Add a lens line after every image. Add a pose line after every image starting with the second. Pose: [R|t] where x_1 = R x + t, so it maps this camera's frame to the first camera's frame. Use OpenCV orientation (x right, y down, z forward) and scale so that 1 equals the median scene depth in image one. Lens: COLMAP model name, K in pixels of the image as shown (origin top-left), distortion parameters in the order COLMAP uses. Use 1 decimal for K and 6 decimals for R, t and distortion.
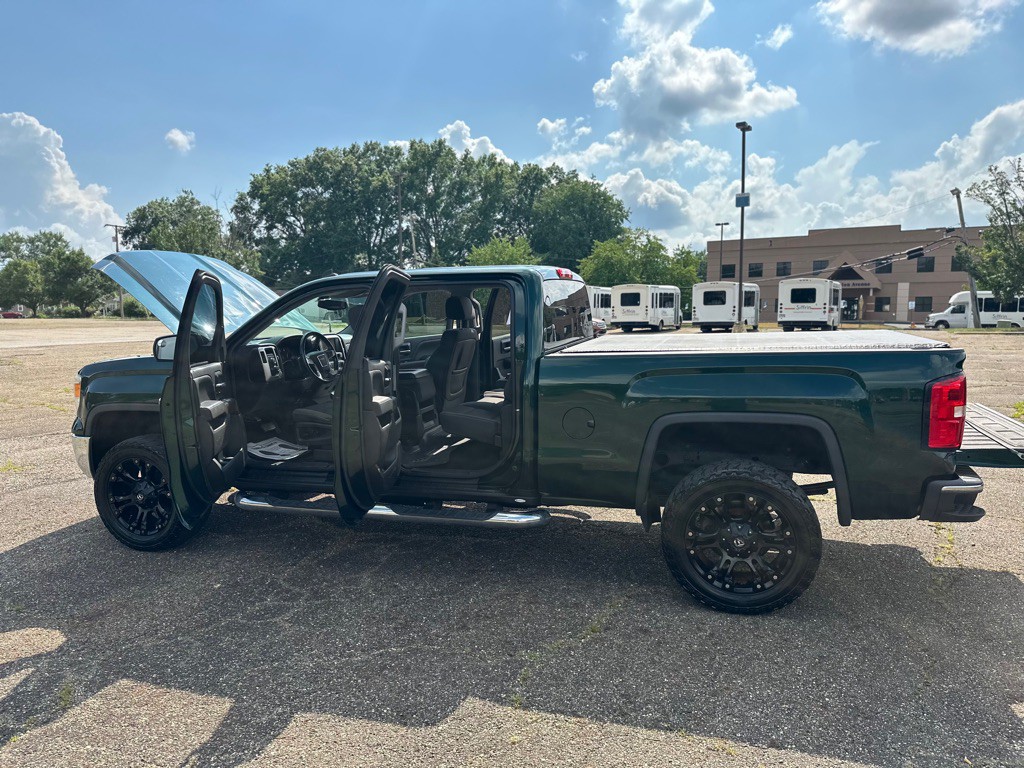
lens RADIAL K [[716.9, 0, 506.5], [0, 716.9, 398.8], [0, 0, 1]] dist [0.030908, -0.038421]
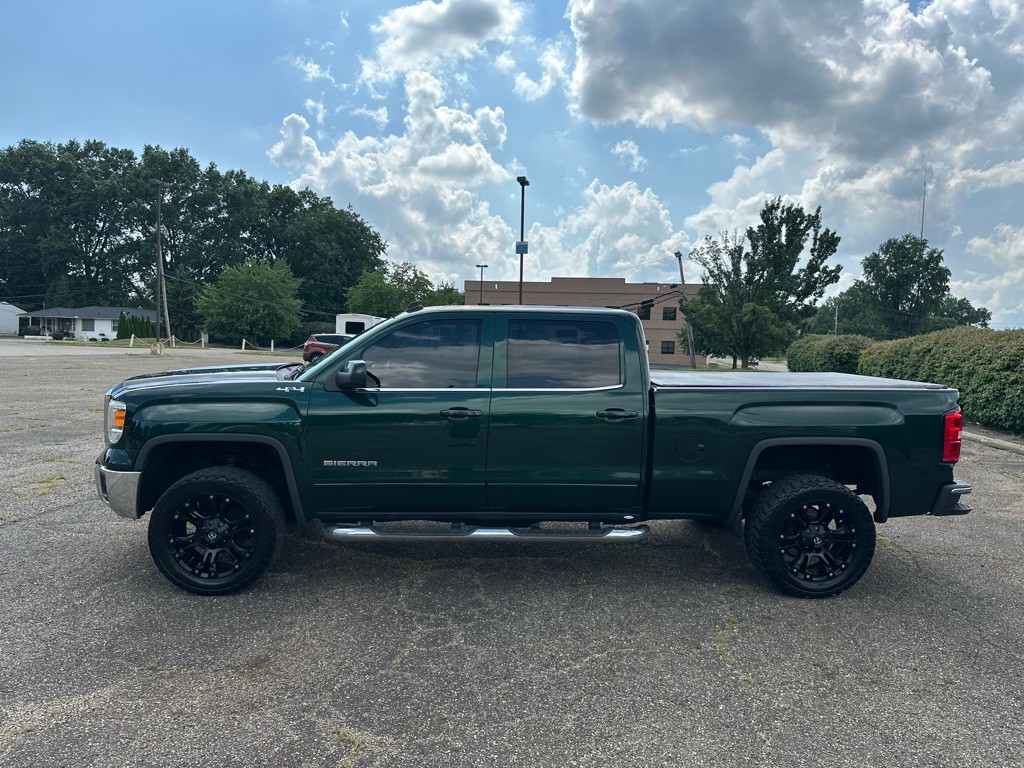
lens RADIAL K [[716.9, 0, 515.3], [0, 716.9, 394.1], [0, 0, 1]] dist [0.030908, -0.038421]
pose [[0.933893, 0.013625, 0.357292, -0.495122], [0.003904, 0.998825, -0.048295, 0.002840], [-0.357531, 0.046498, 0.932743, 0.004785]]
